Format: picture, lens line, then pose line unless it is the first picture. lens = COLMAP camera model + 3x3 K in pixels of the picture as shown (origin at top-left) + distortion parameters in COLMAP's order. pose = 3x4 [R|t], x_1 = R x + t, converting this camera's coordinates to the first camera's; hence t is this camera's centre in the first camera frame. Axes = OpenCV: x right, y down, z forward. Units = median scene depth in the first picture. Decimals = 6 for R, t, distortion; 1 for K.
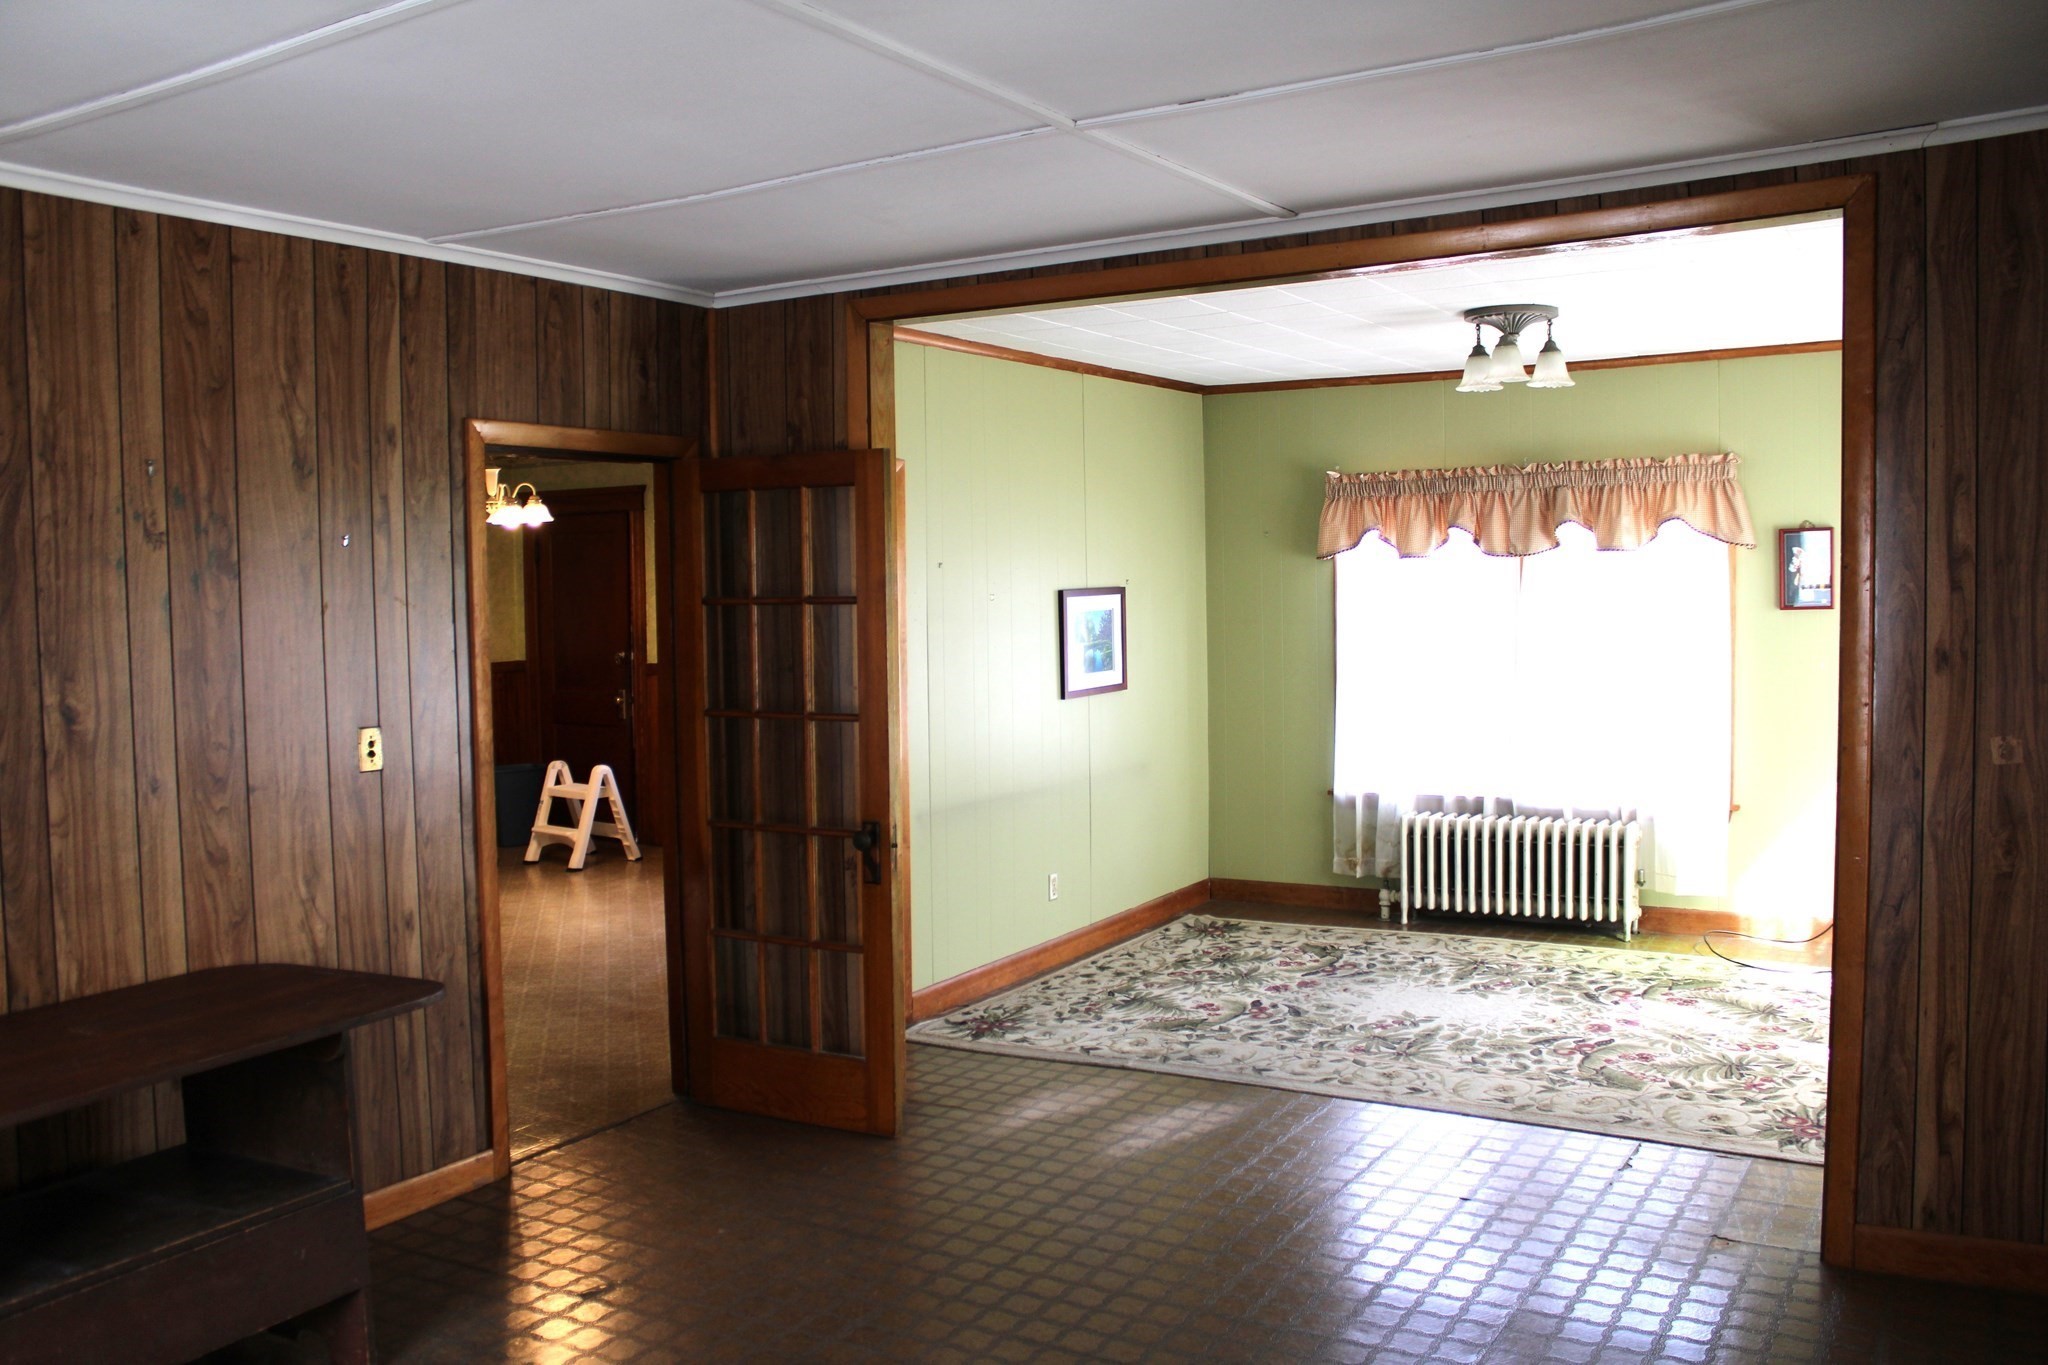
lens RADIAL K [[1709.4, 0, 1025.6], [0, 1709.4, 680.9], [0, 0, 1]] dist [-0.147151, 0.095697]
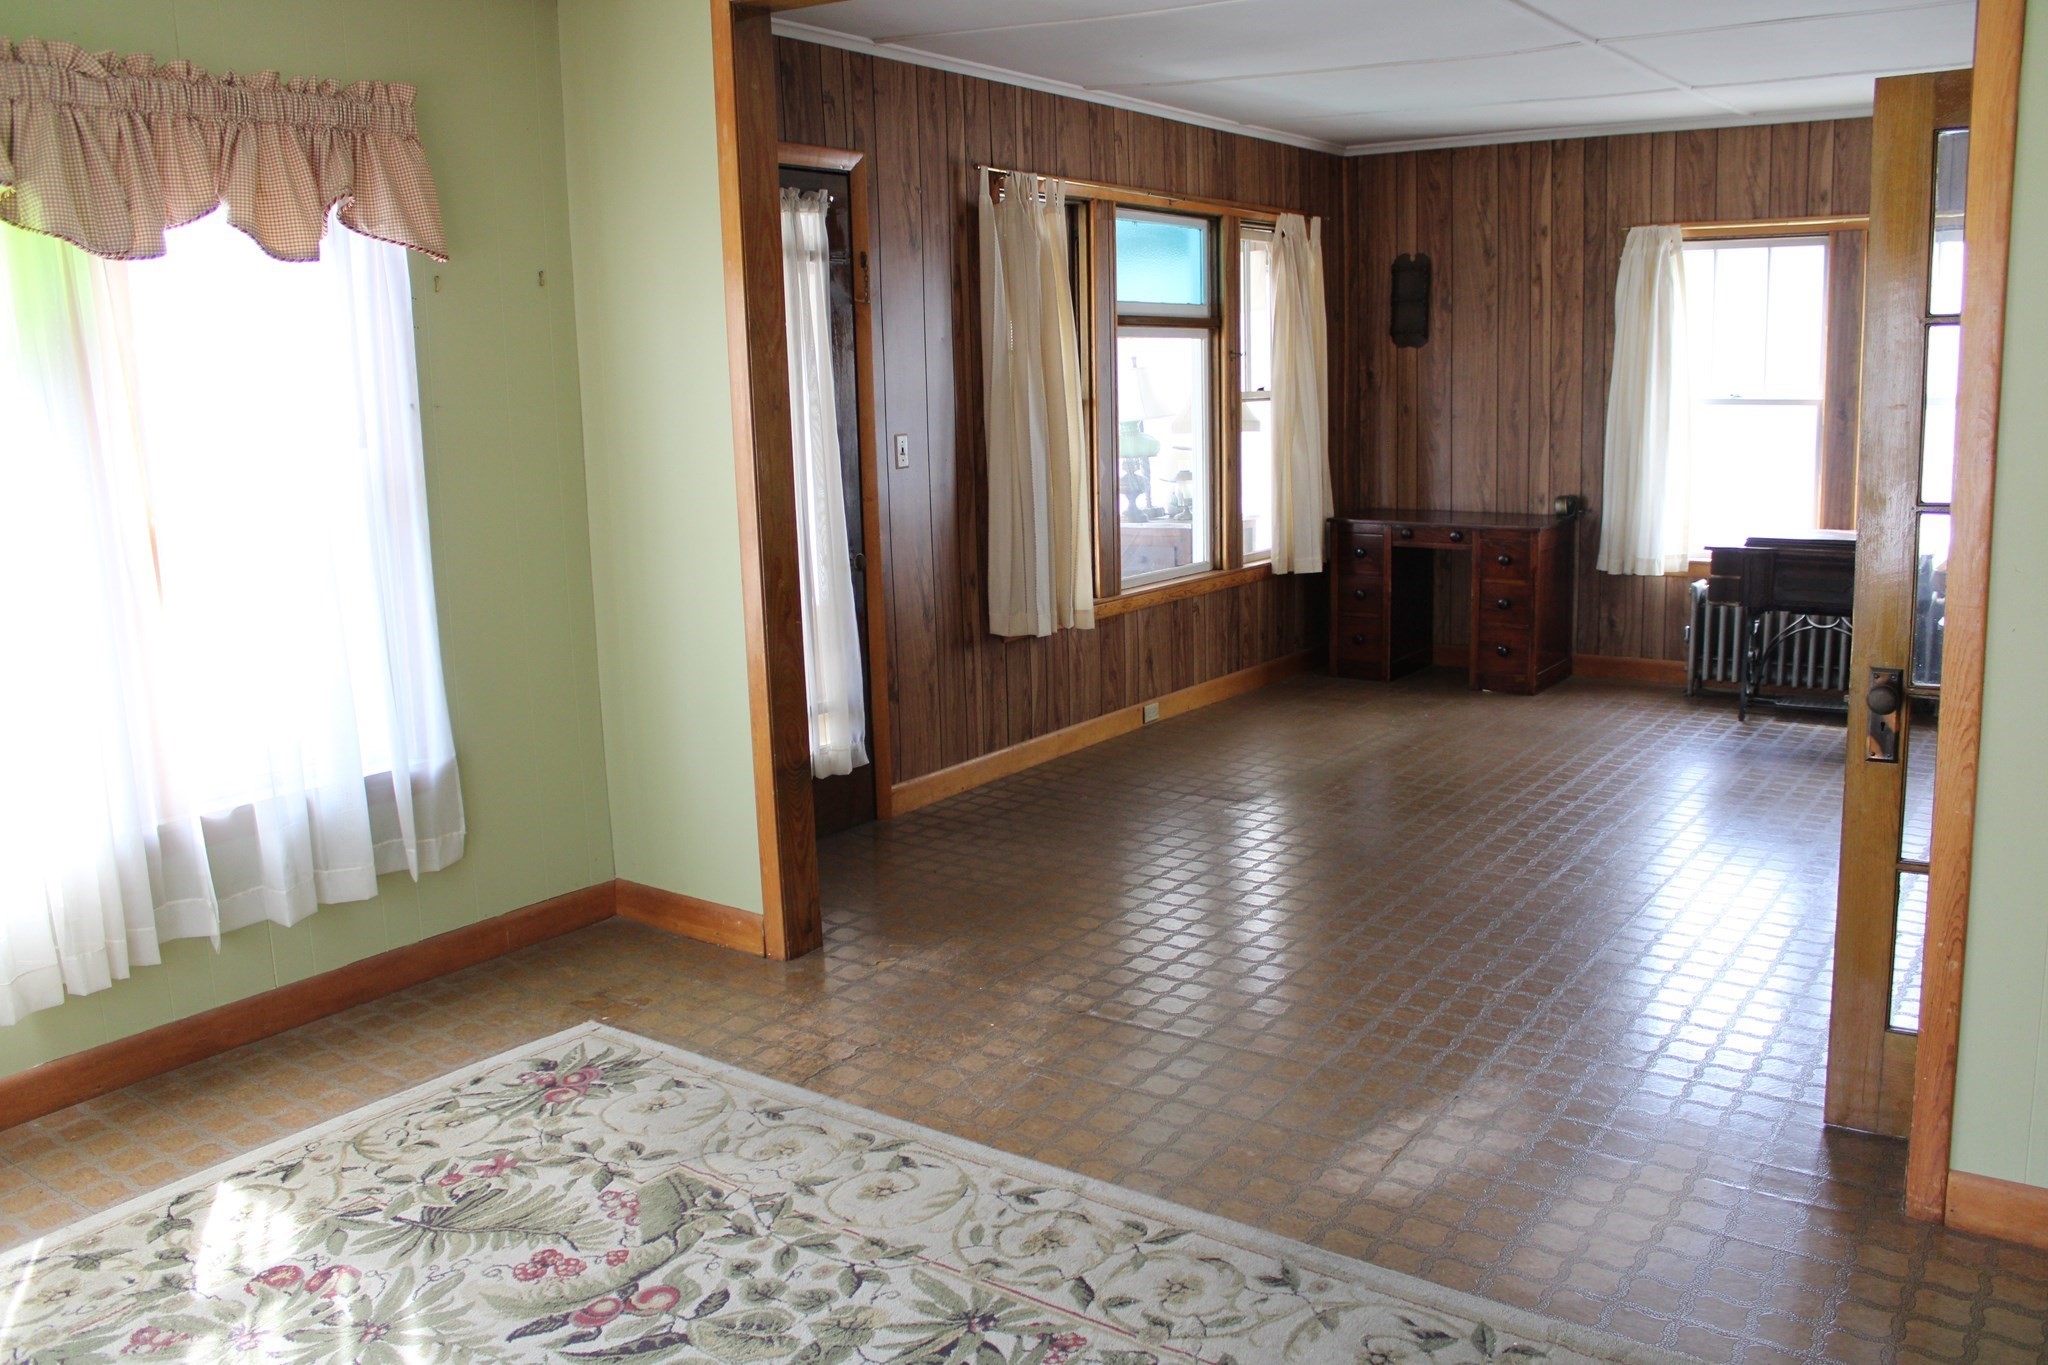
lens RADIAL K [[1709.4, 0, 1023.6], [0, 1709.4, 684.8], [0, 0, 1]] dist [-0.147151, 0.095697]
pose [[-0.997004, 0.037387, 0.067713, 0.180157], [0.052273, 0.970933, 0.233572, -0.068088], [-0.057012, 0.236412, -0.969979, 1.486351]]
